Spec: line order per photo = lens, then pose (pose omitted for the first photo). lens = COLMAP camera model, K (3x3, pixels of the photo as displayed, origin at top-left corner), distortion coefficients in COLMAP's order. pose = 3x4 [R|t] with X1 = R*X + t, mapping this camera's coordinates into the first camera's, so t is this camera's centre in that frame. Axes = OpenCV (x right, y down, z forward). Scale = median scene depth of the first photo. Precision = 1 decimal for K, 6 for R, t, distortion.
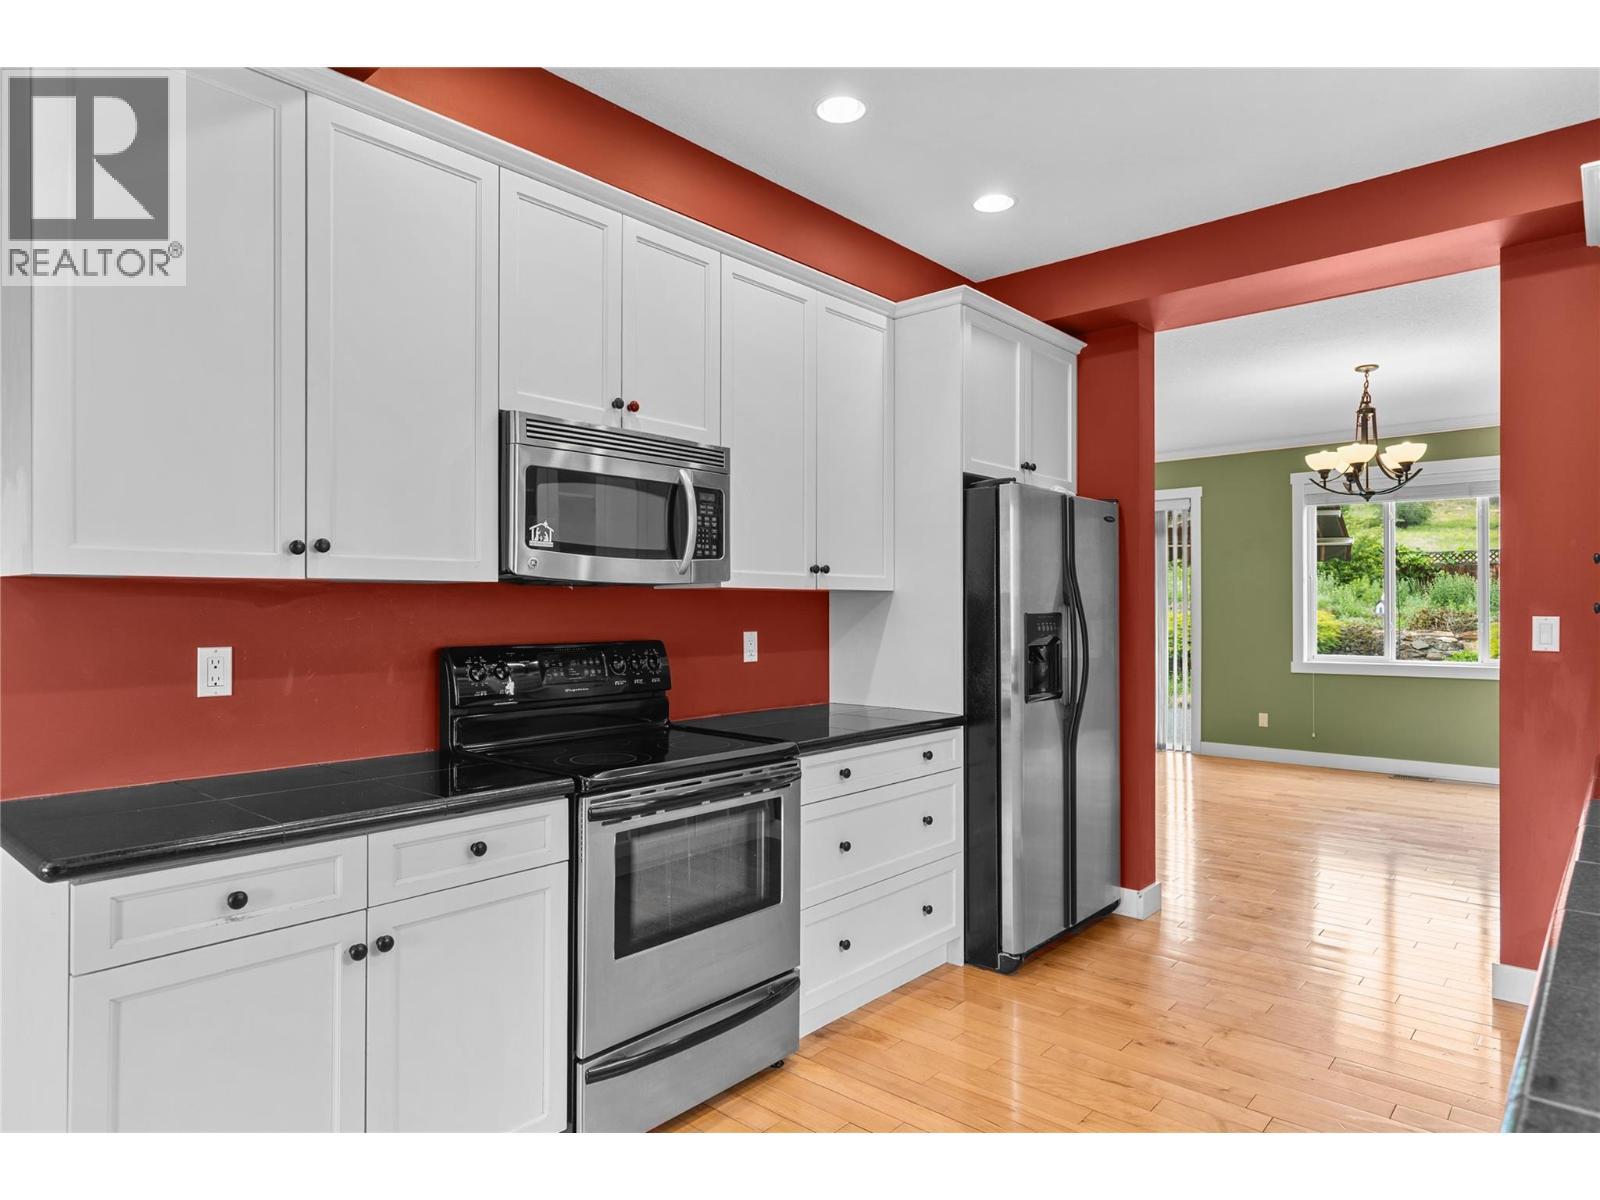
lens RADIAL K [[936.8, 0, 797.0], [0, 936.8, 606.1], [0, 0, 1]] dist [-0.000215, -0.000104]
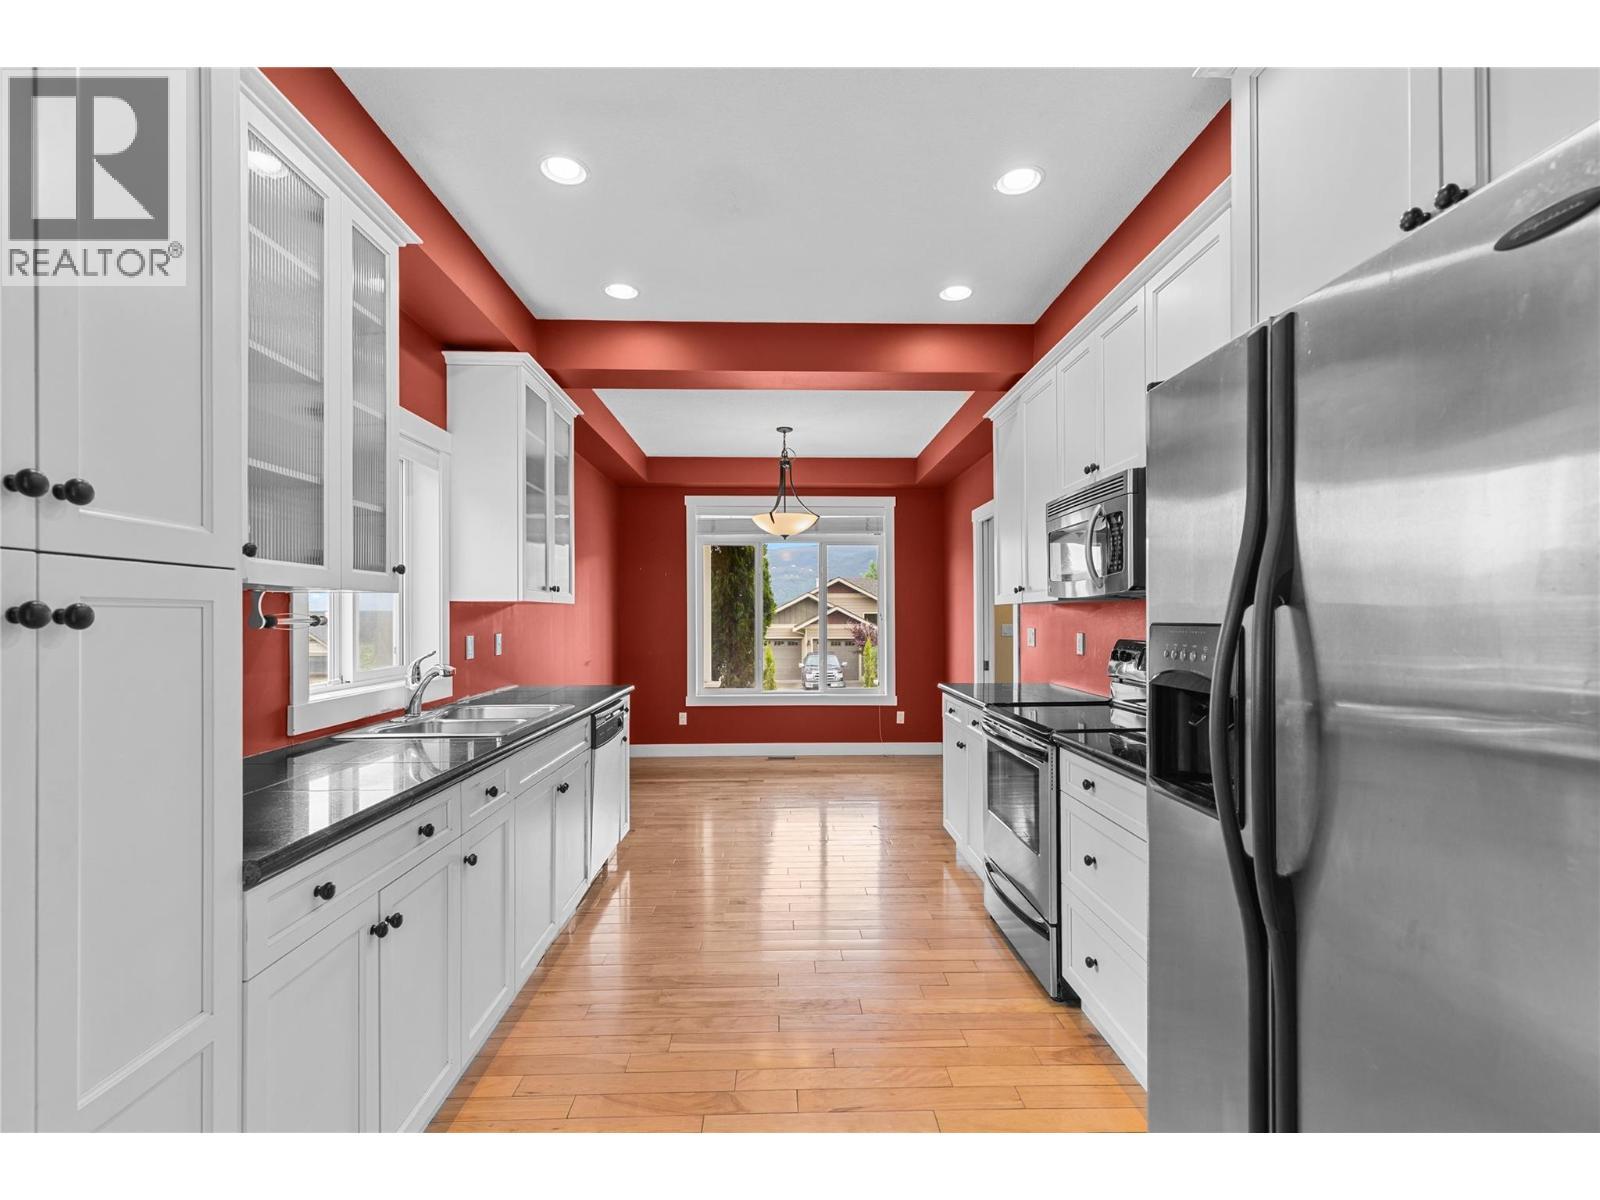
lens RADIAL K [[736.7, 0, 793.8], [0, 736.7, 602.9], [0, 0, 1]] dist [0.000476, 0.000135]
pose [[-0.730929, -0.009510, -0.682387, 0.691016], [0.004817, 0.999806, -0.019093, 0.002190], [0.682436, -0.017243, -0.730742, 1.171104]]
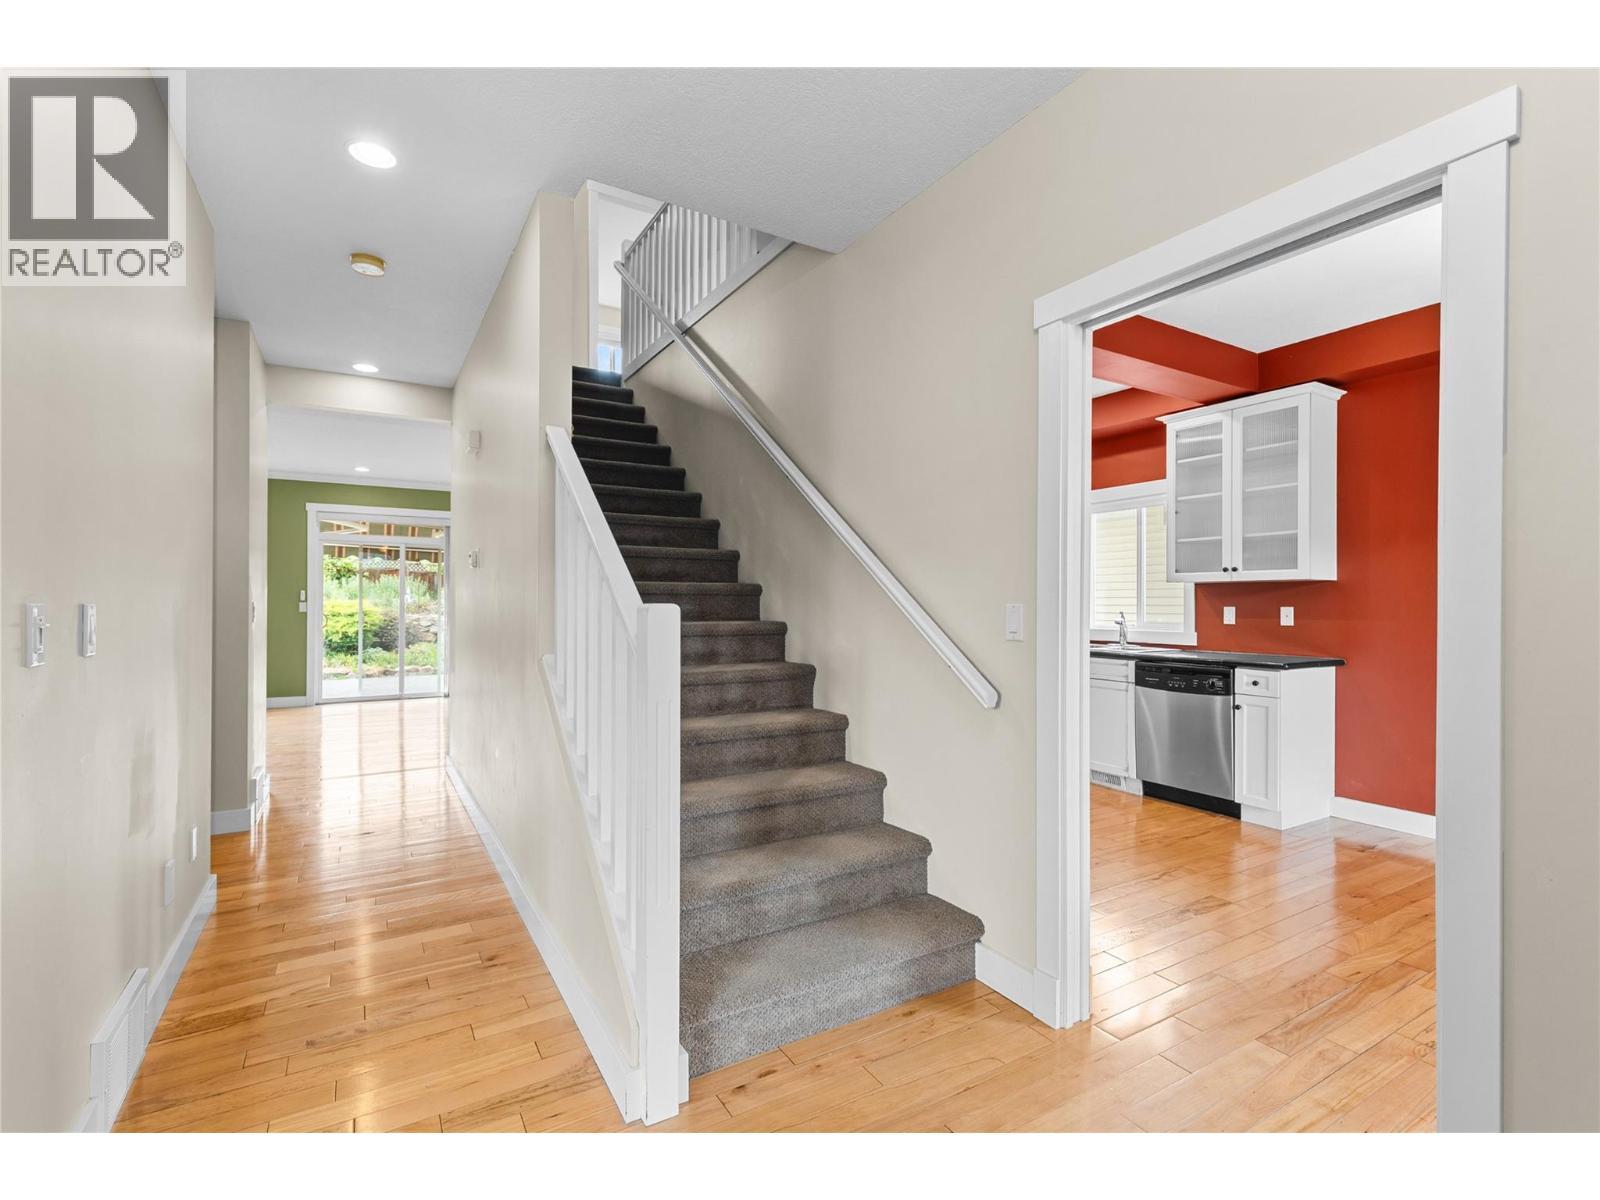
lens RADIAL K [[736.7, 0, 793.8], [0, 736.7, 602.9], [0, 0, 1]] dist [0.000476, 0.000135]
pose [[0.301207, 0.002588, 0.953555, -1.315505], [-0.007026, 0.999975, -0.000494, 0.025012], [-0.953533, -0.006551, 0.301218, 0.473221]]
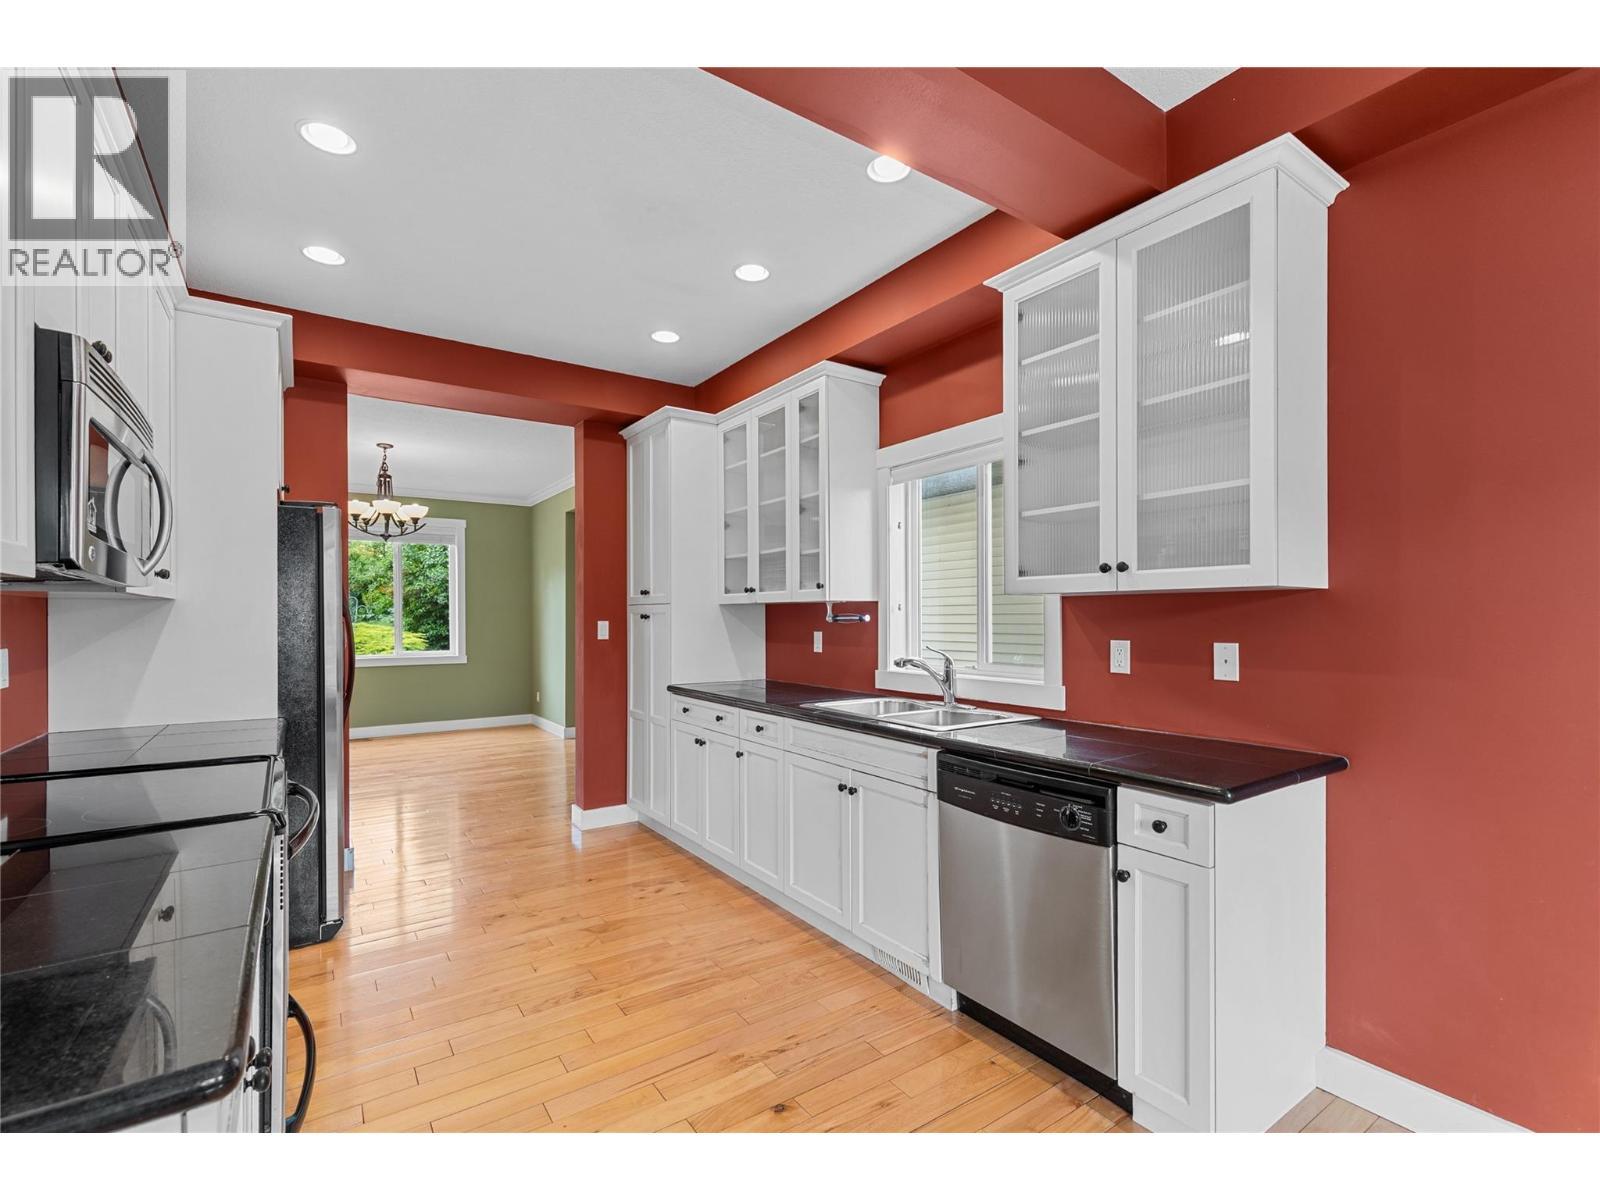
lens RADIAL K [[721.6, 0, 798.5], [0, 721.6, 617.4], [0, 0, 1]] dist [0.003378, 0.000127]
pose [[0.237832, -0.000876, 0.971306, -0.488282], [-0.000471, 0.999999, 0.001017, 0.001527], [-0.971306, -0.000699, 0.237832, 0.240213]]
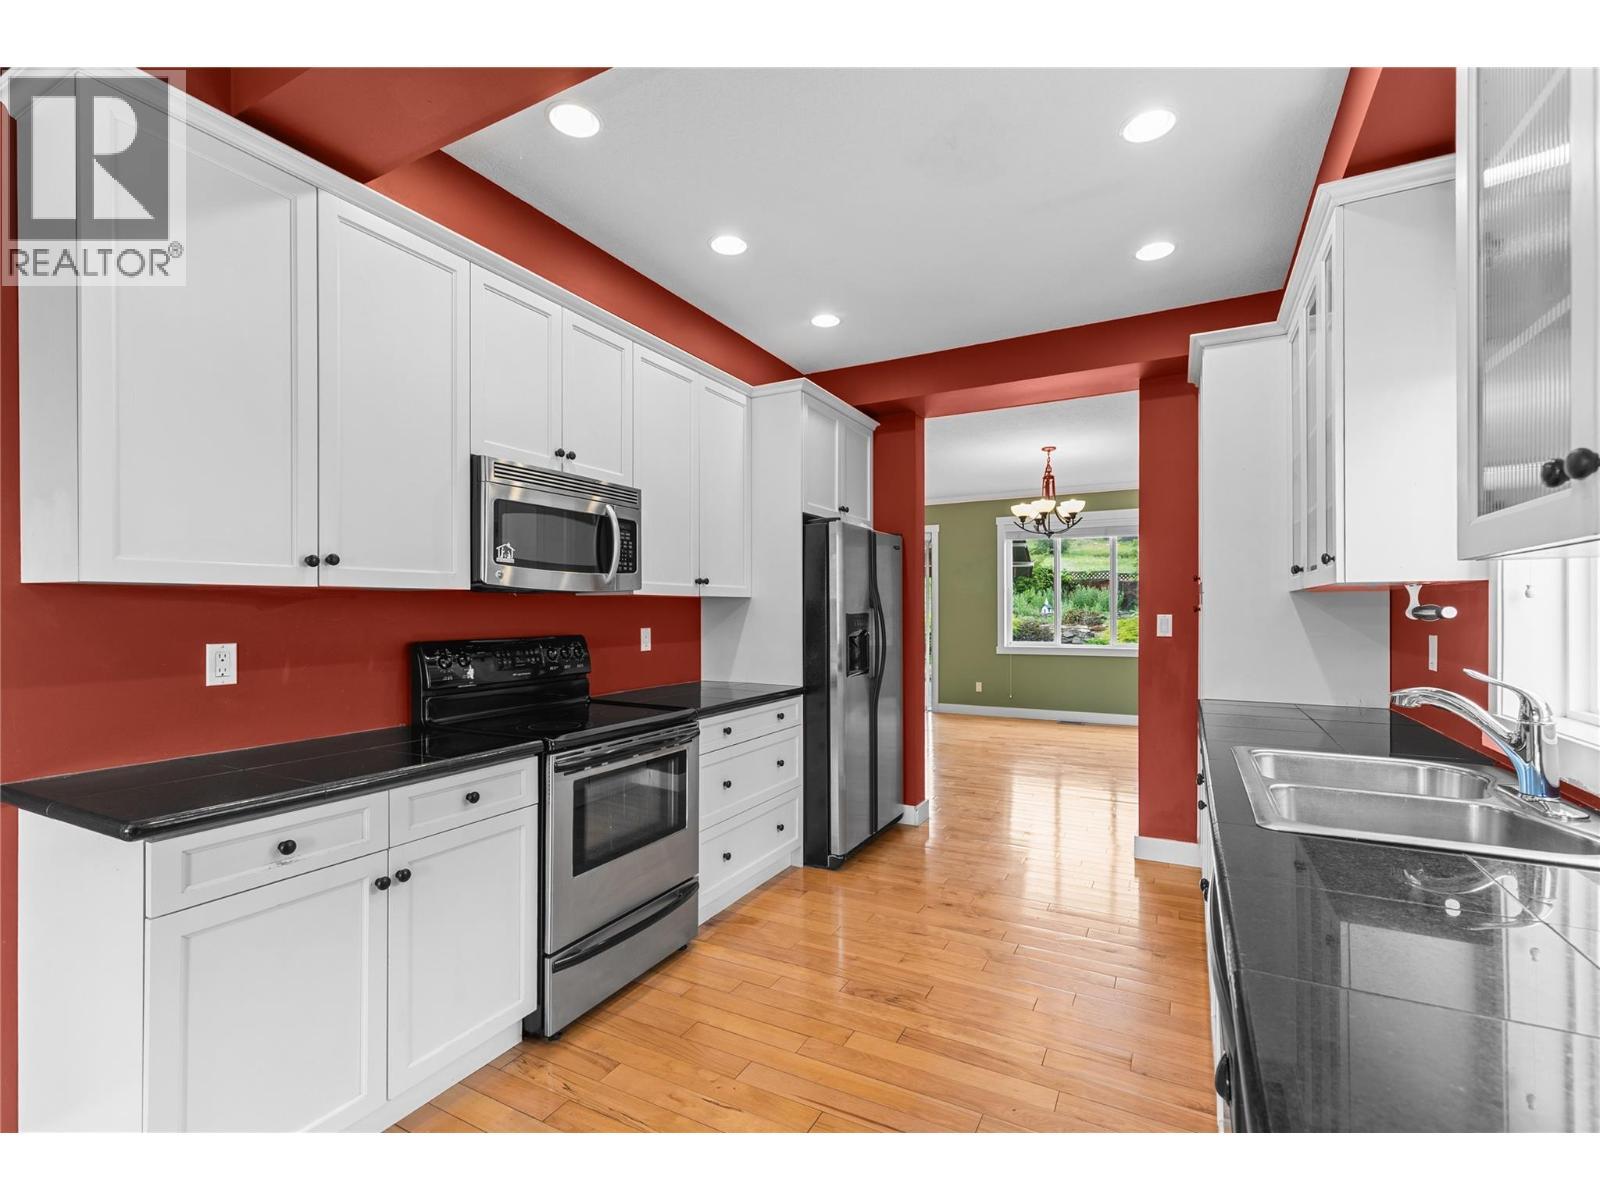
lens RADIAL K [[718.0, 0, 796.6], [0, 718.0, 611.3], [0, 0, 1]] dist [0.003454, -0.000331]
pose [[0.972932, -0.001819, 0.231085, -0.079796], [0.000968, 0.999992, 0.003796, 0.000124], [-0.231090, -0.003470, 0.972926, -0.036297]]
